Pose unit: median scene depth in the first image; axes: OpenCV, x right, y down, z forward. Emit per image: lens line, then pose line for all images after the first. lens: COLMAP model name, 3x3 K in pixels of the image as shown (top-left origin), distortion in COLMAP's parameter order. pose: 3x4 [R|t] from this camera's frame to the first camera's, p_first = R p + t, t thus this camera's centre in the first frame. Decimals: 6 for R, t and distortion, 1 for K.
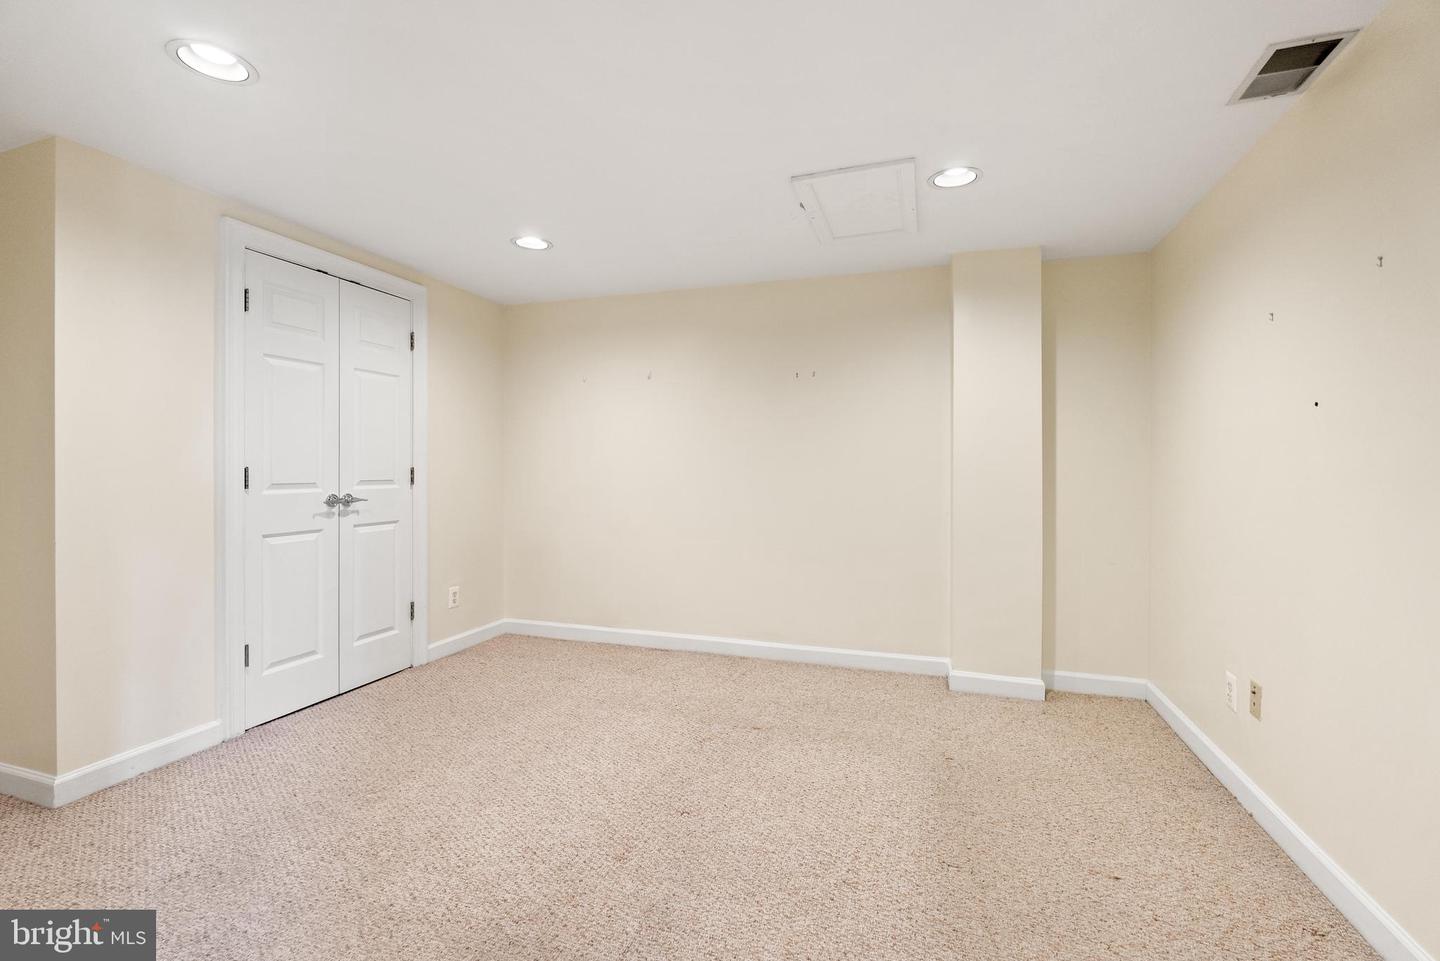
lens RADIAL K [[647.9, 0, 724.1], [0, 647.9, 471.6], [0, 0, 1]] dist [-0.005148, -0.000101]
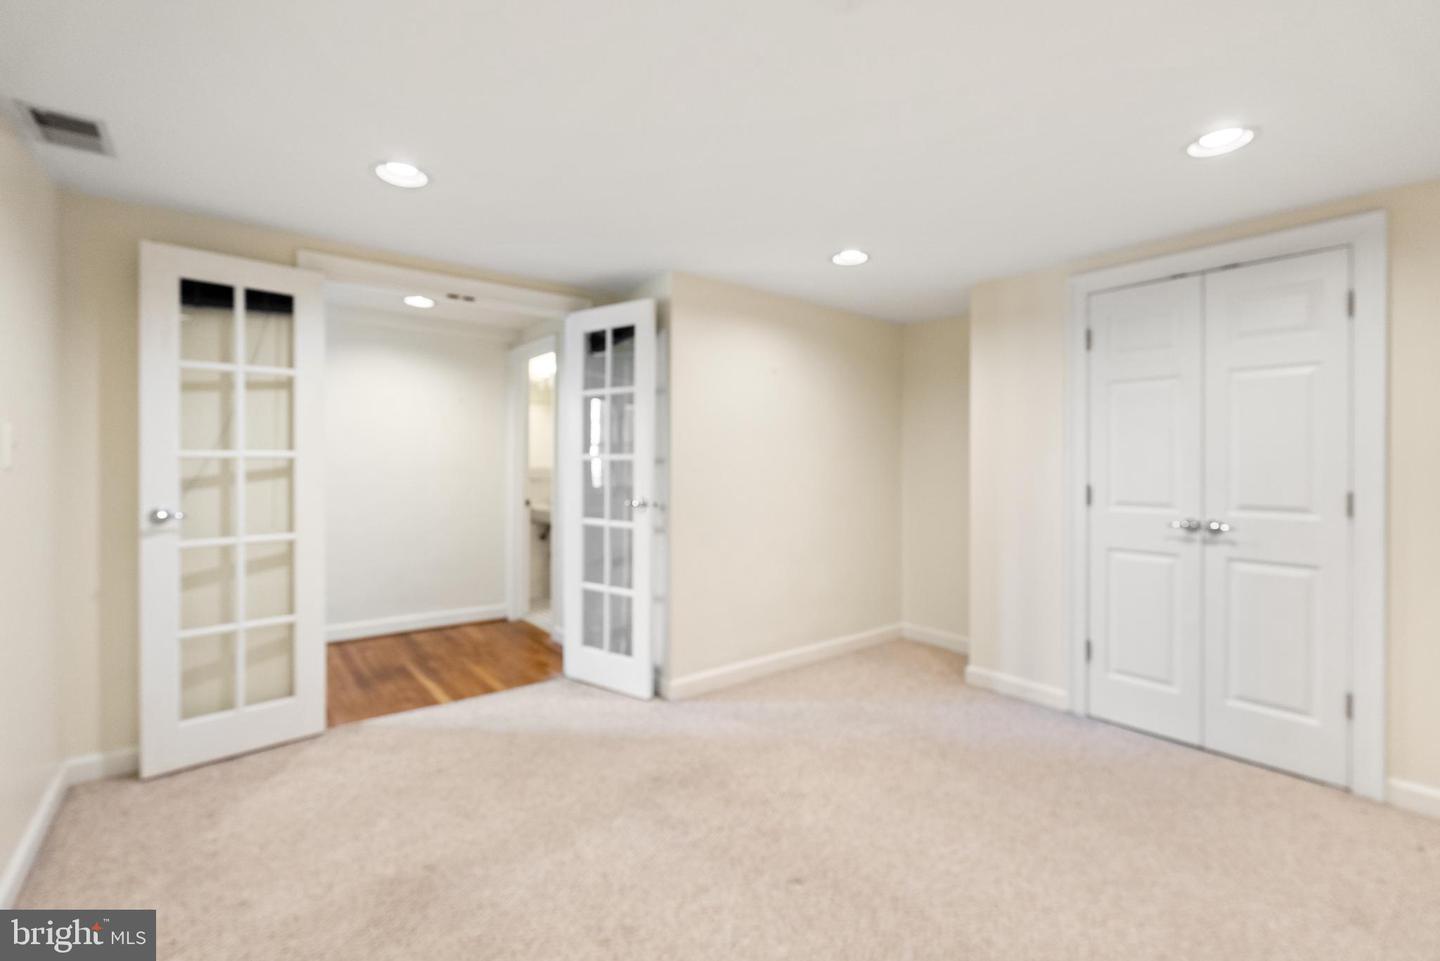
lens RADIAL K [[647.9, 0, 719.9], [0, 647.9, 468.5], [0, 0, 1]] dist [-0.005148, -0.000101]
pose [[-0.556965, 0.000788, -0.830536, 0.468177], [-0.008355, 0.999944, 0.006552, -0.031920], [0.830494, 0.010588, -0.556927, 0.886703]]
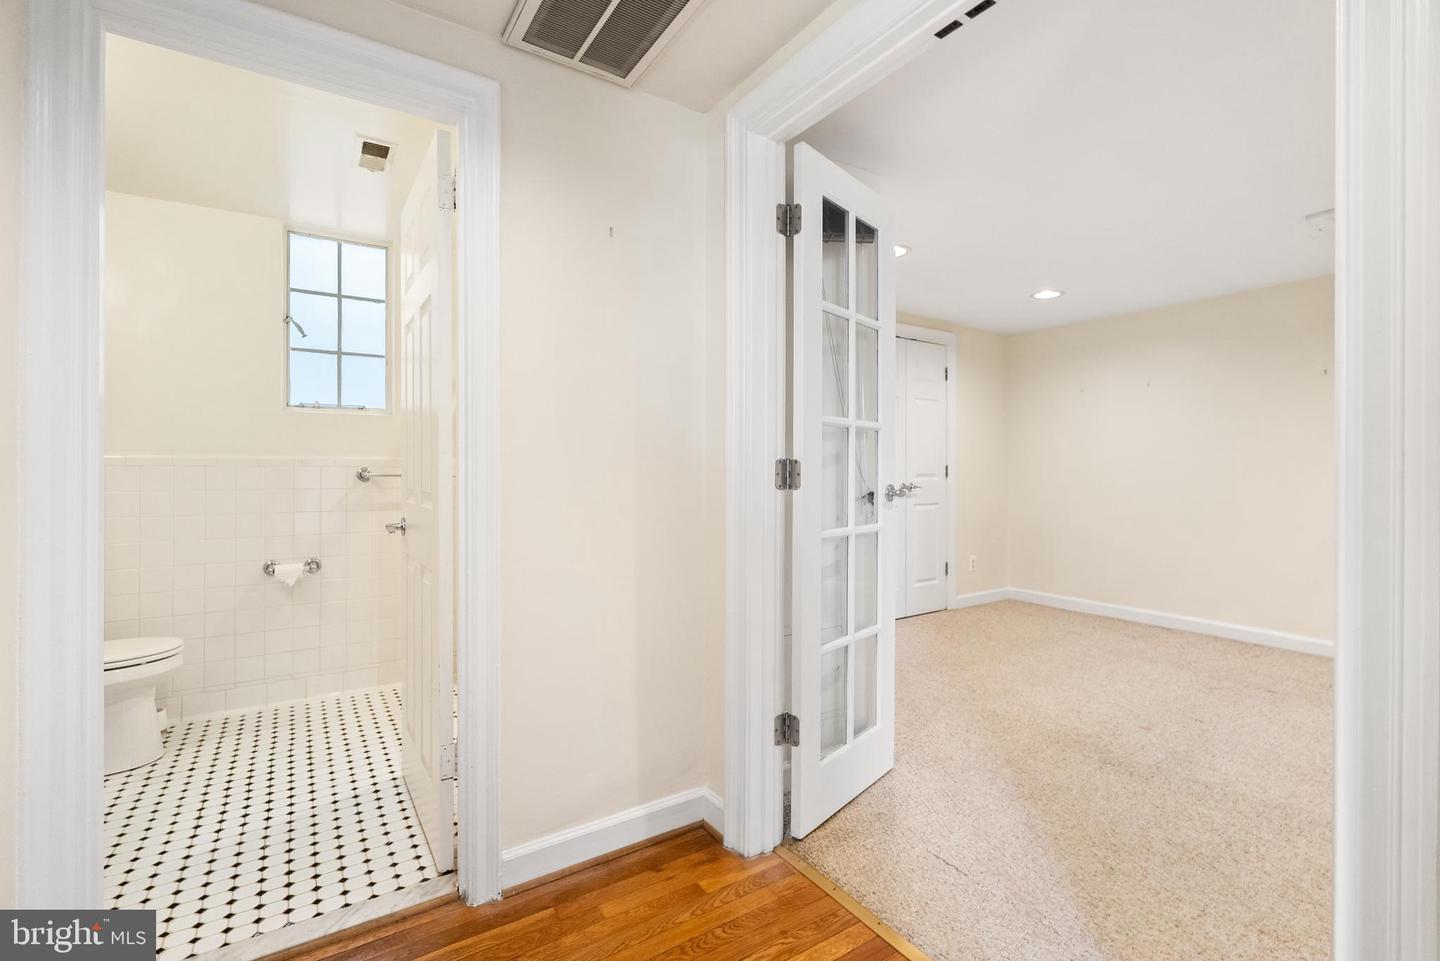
lens RADIAL K [[647.9, 0, 714.4], [0, 647.9, 465.7], [0, 0, 1]] dist [-0.005148, -0.000101]
pose [[0.780659, -0.003611, -0.624947, -0.003340], [-0.002638, 0.999955, -0.009073, 0.009037], [0.624952, 0.008731, 0.780614, -0.424443]]
